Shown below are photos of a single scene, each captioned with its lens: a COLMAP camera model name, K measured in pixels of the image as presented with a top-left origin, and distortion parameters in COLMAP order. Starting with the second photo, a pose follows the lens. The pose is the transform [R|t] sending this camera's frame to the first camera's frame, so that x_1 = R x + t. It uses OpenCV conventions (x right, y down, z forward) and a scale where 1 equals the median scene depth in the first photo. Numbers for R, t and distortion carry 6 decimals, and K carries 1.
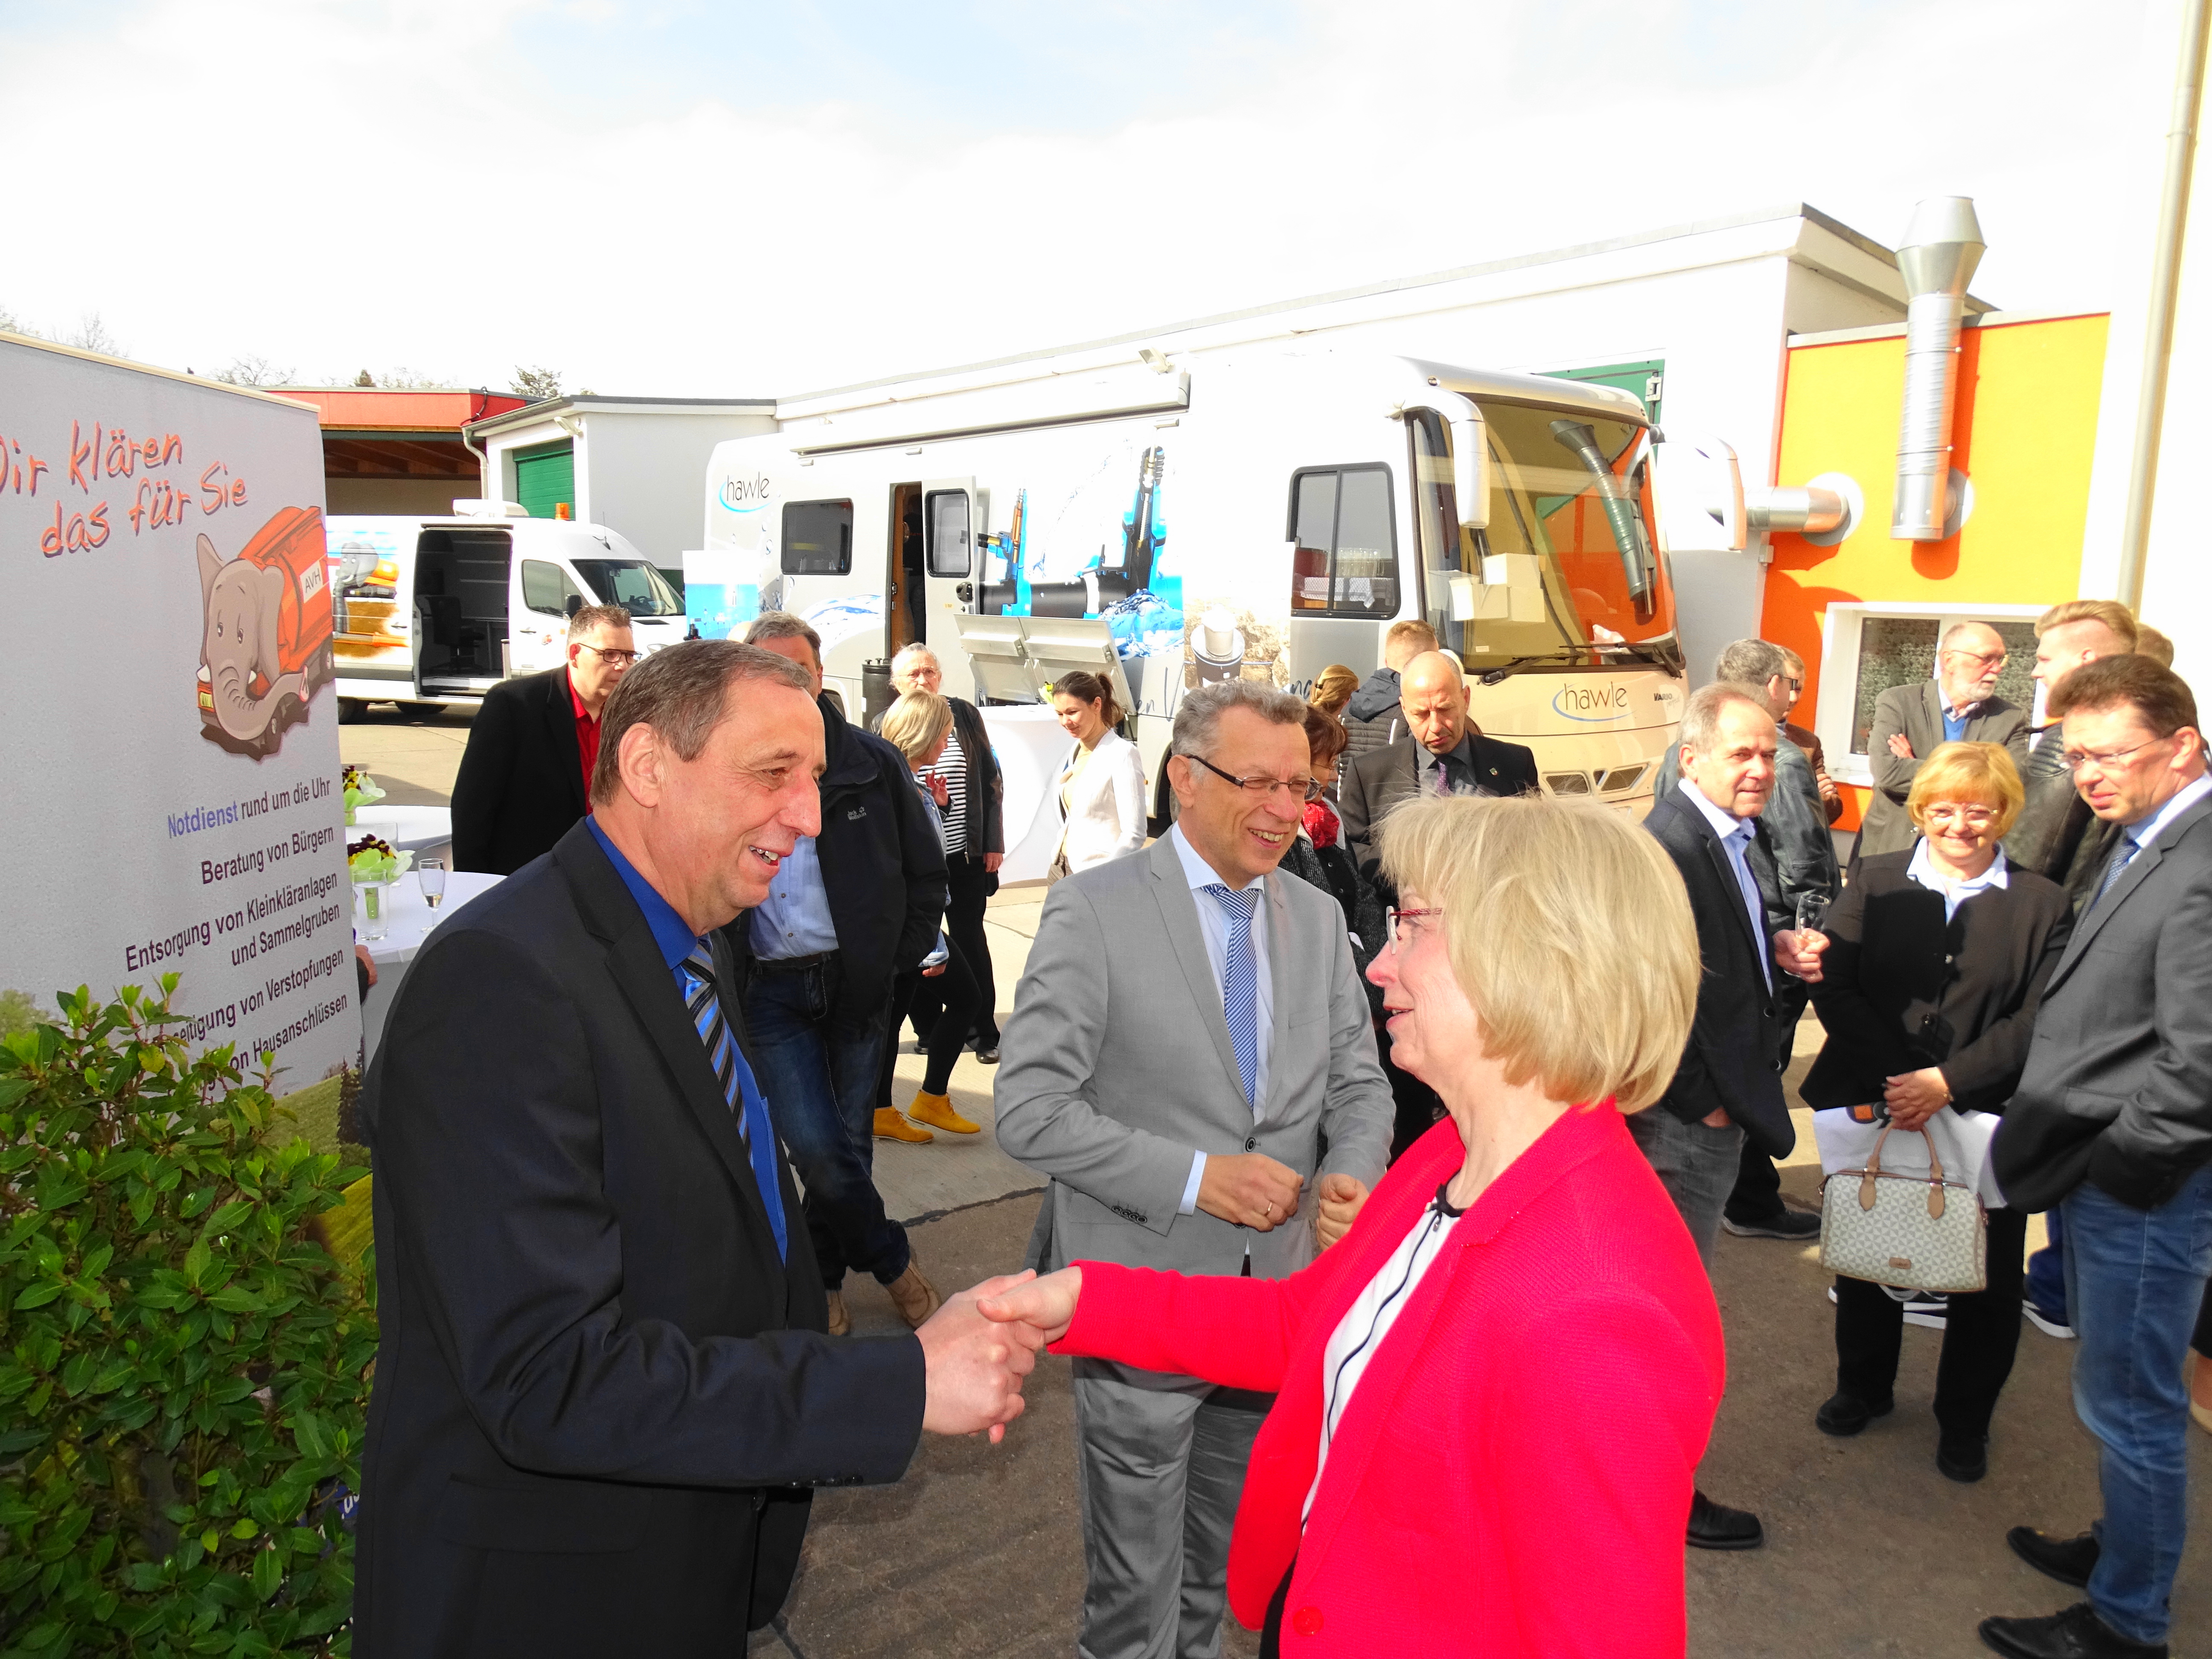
lens RADIAL K [[1578.3, 0, 1112.1], [0, 1578.3, 816.6], [0, 0, 1]] dist [0.000598, -0.001325]
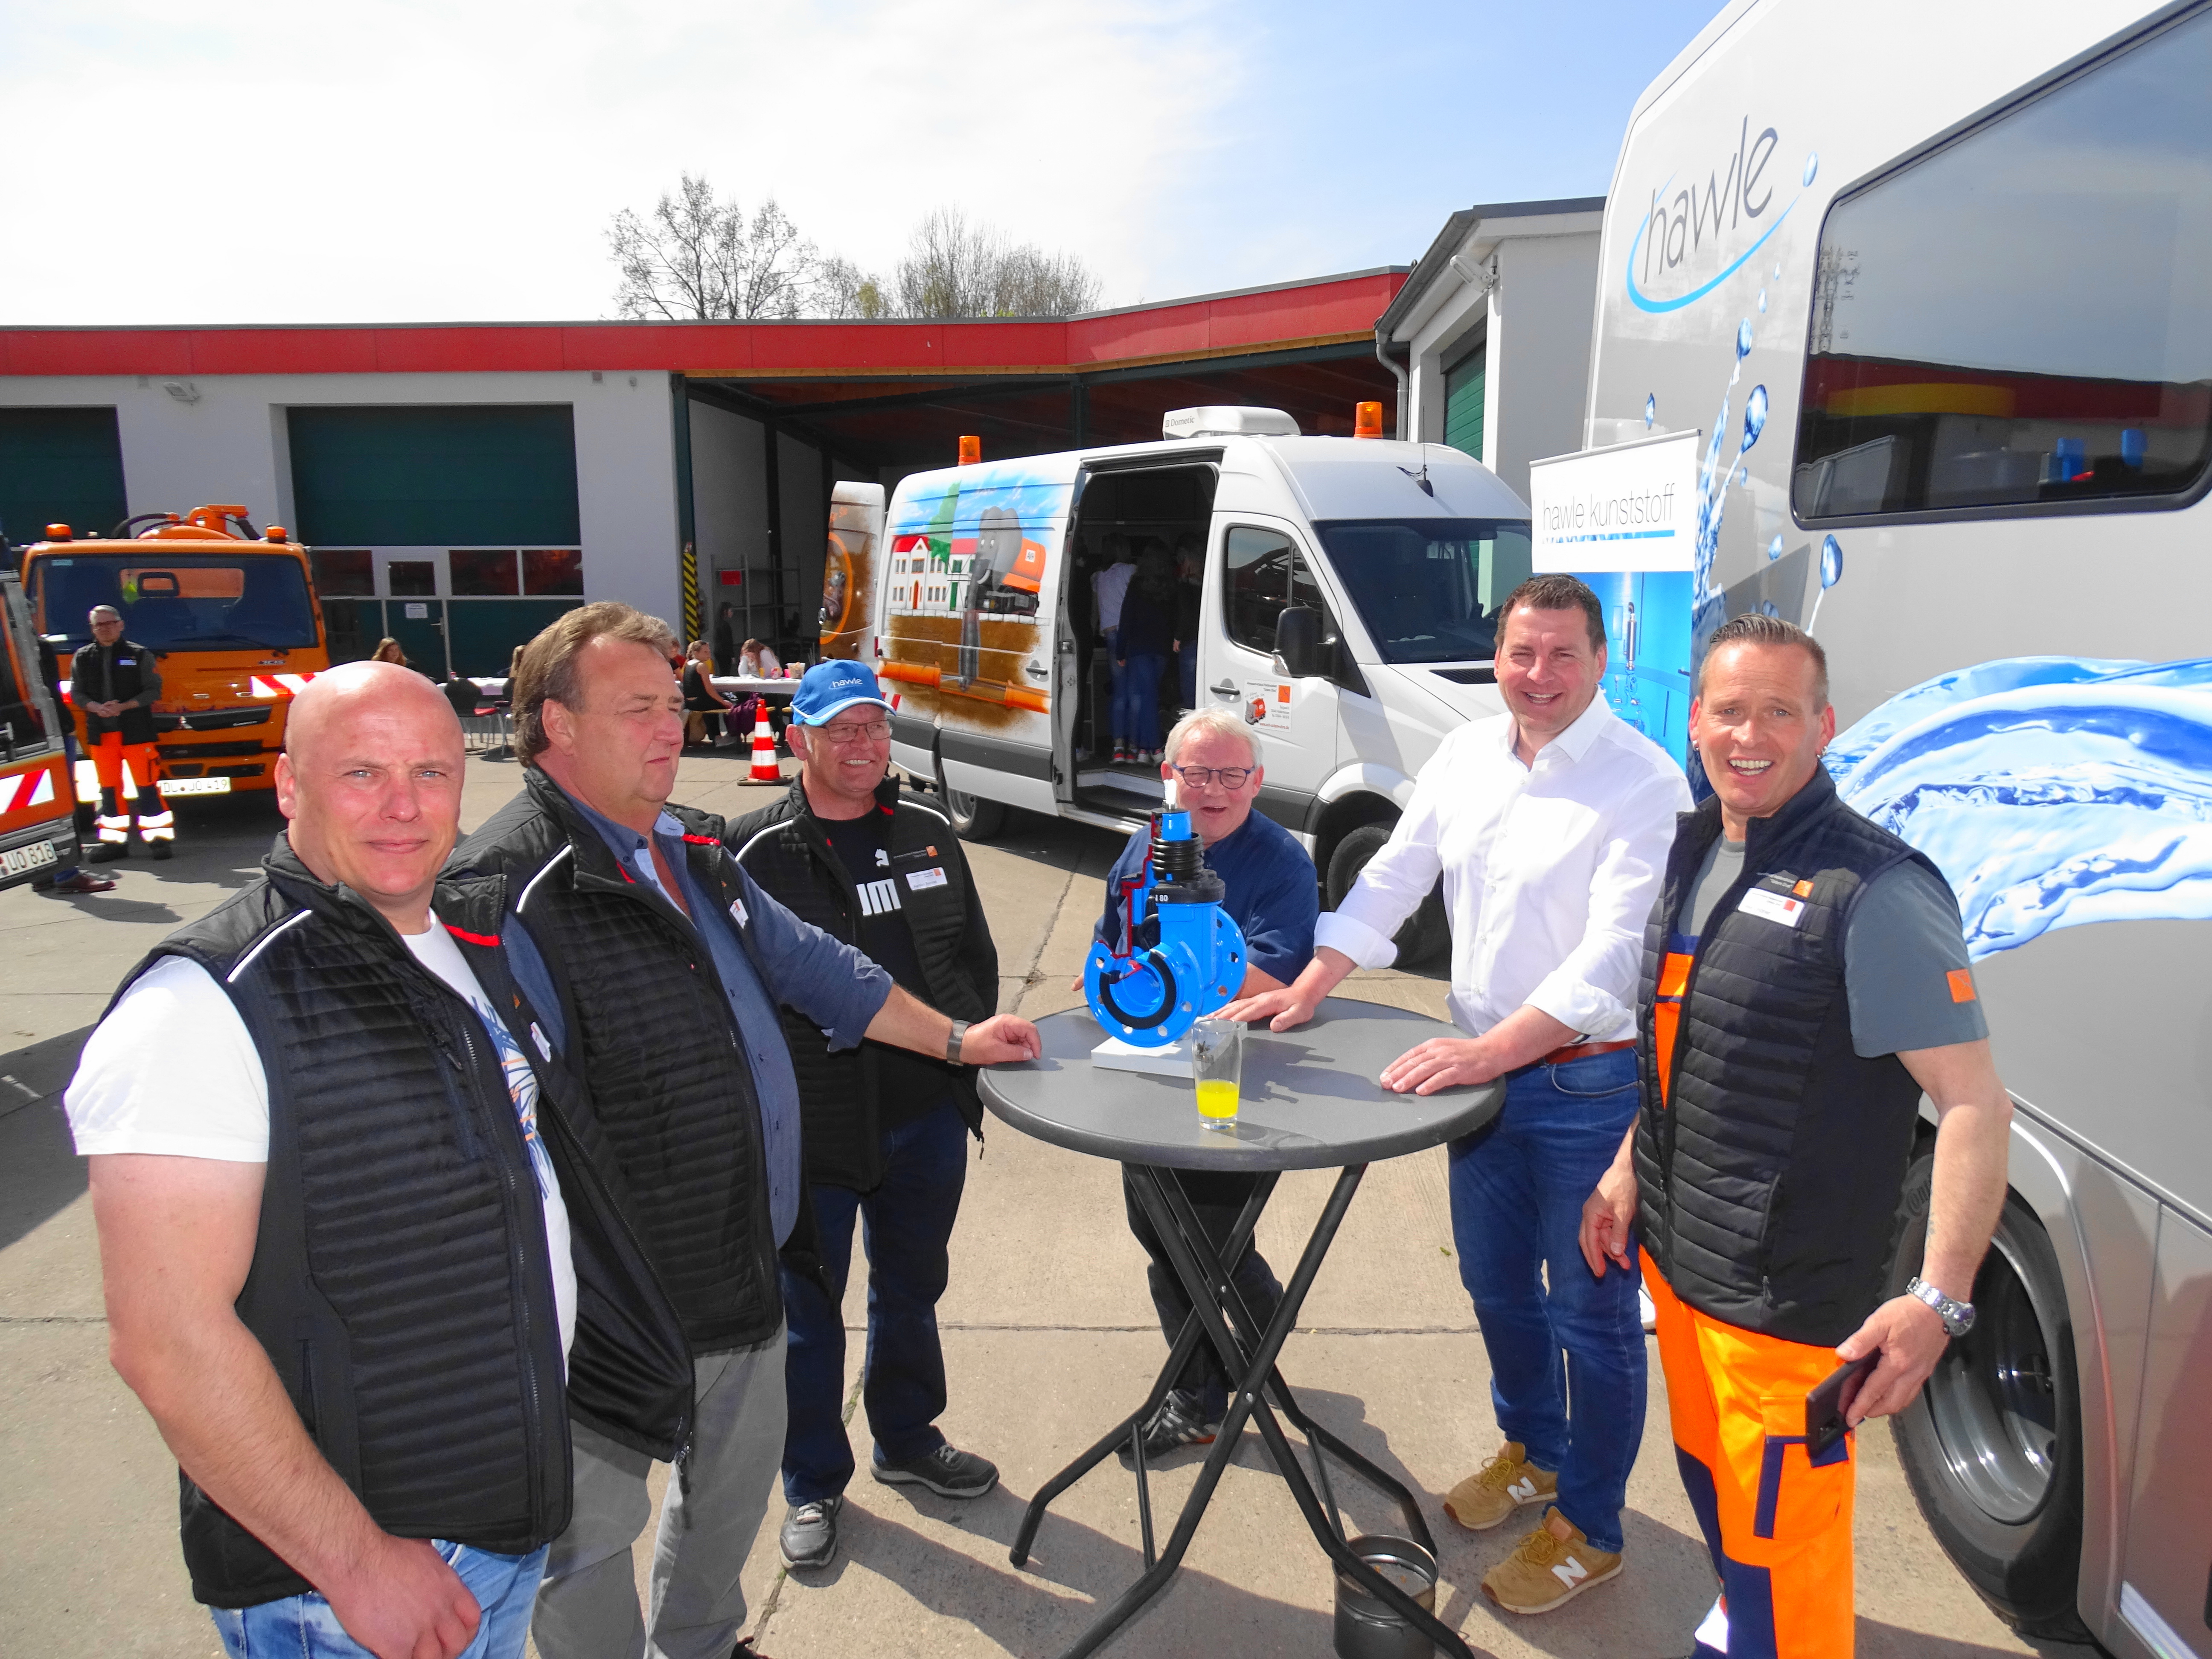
lens RADIAL K [[1578.3, 0, 1112.1], [0, 1578.3, 816.6], [0, 0, 1]] dist [0.000598, -0.001325]
pose [[0.779569, 0.074511, -0.621868, -0.199305], [-0.065990, 0.997143, 0.036750, -0.162408], [0.622830, 0.012388, 0.782259, 1.070287]]
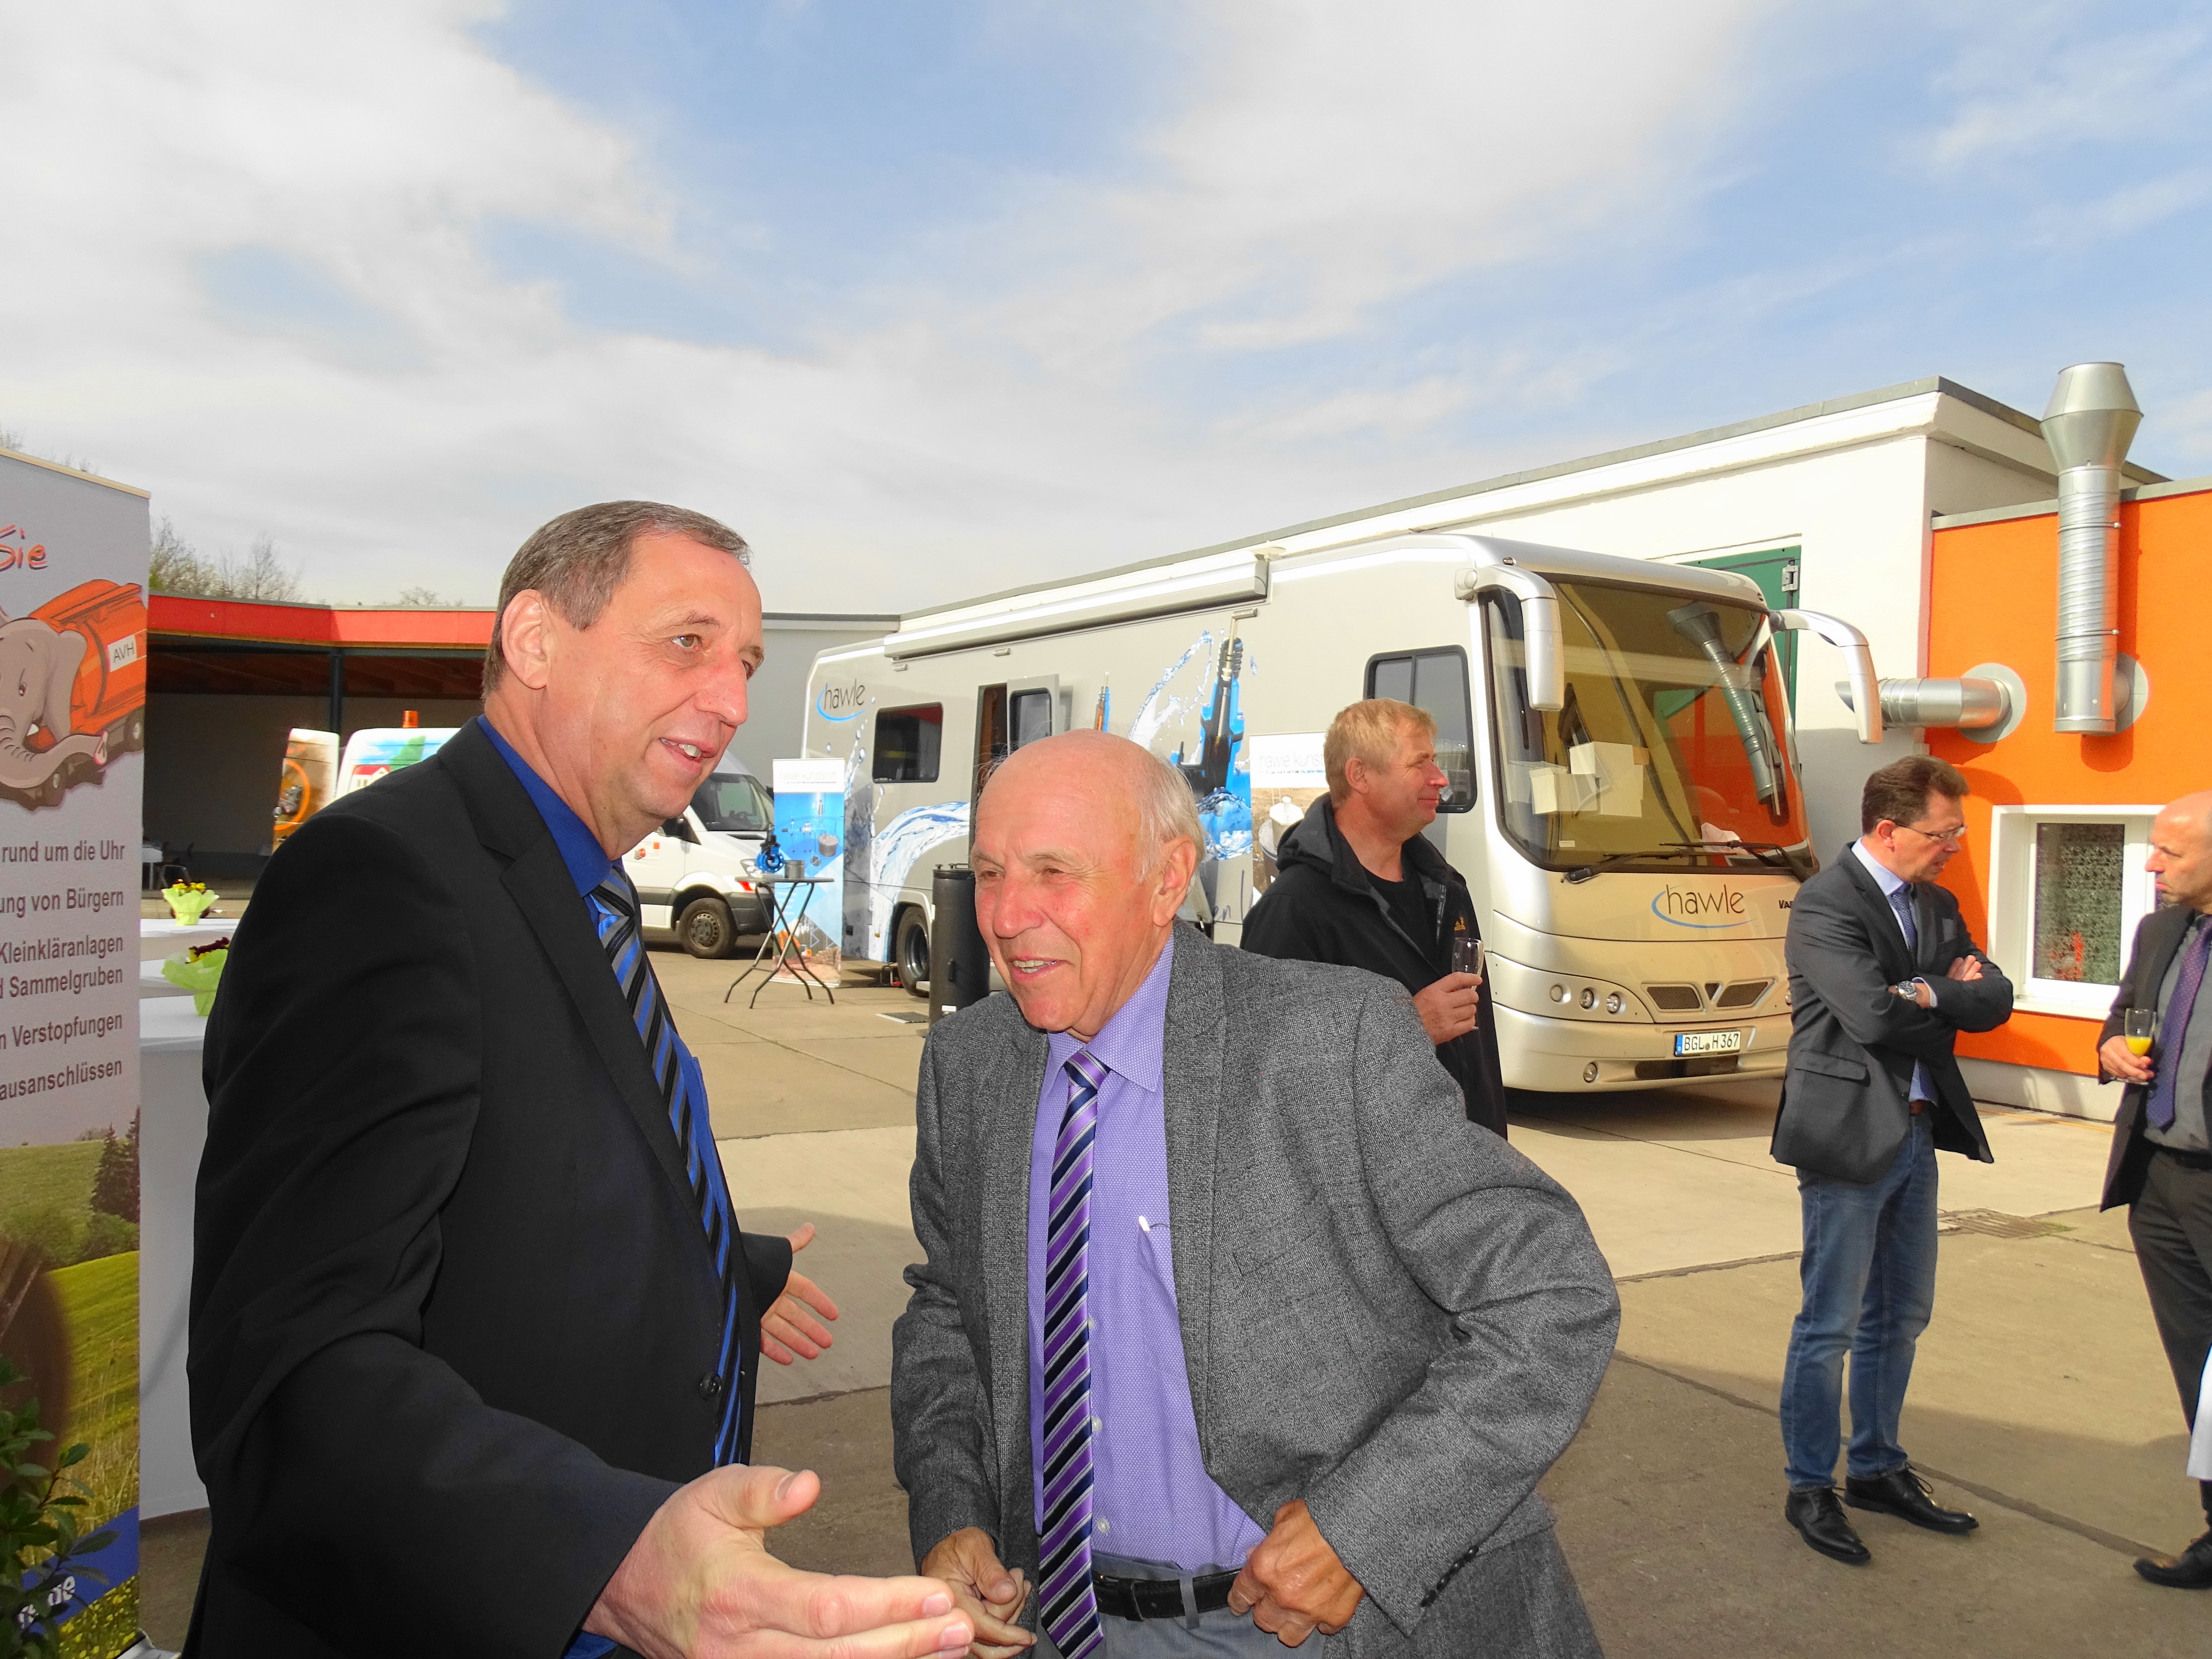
lens RADIAL K [[1731.3, 0, 1111.0], [0, 1731.3, 800.3], [0, 0, 1]] dist [0.009742, 0.013062]
pose [[0.993240, 0.005599, -0.115946, 0.078999], [-0.024537, 0.986393, -0.162564, 0.033675], [0.113458, 0.164310, 0.979862, -0.011638]]
